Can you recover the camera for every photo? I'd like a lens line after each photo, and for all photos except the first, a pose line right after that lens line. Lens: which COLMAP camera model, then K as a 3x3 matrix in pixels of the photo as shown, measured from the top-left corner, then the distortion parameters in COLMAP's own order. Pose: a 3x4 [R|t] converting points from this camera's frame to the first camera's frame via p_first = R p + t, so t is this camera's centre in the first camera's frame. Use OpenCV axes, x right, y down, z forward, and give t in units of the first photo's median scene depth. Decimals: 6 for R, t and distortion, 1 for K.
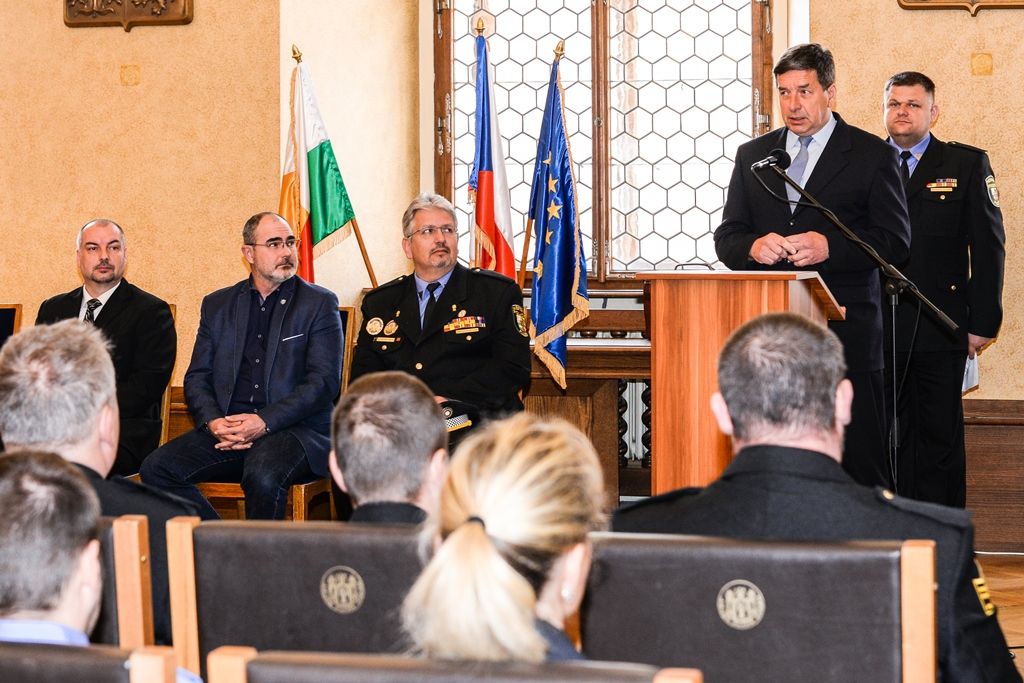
lens RADIAL K [[3240.3, 0, 512.0], [0, 3240.3, 341.5], [0, 0, 1]] dist [0.057423, 1.365823]
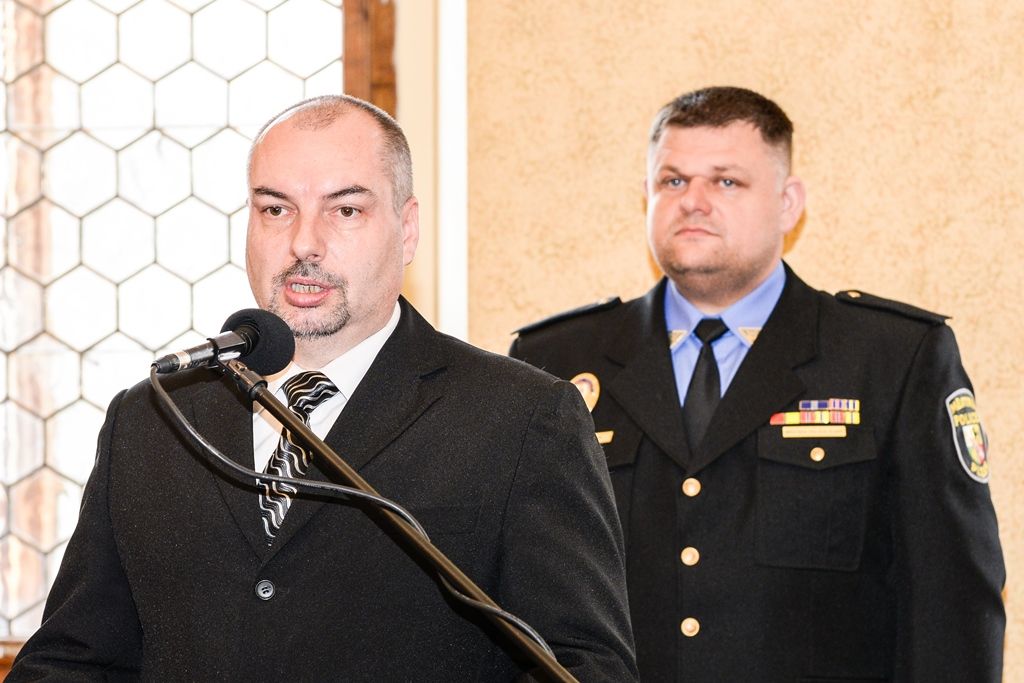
lens RADIAL K [[5926.3, 0, 512.0], [0, 5926.3, 341.5], [0, 0, 1]] dist [1.603010, -6.075390]
pose [[0.998551, -0.003638, 0.053696, 0.066984], [0.006600, 0.998460, -0.055091, -0.021988], [-0.053413, 0.055365, 0.997036, 0.379121]]
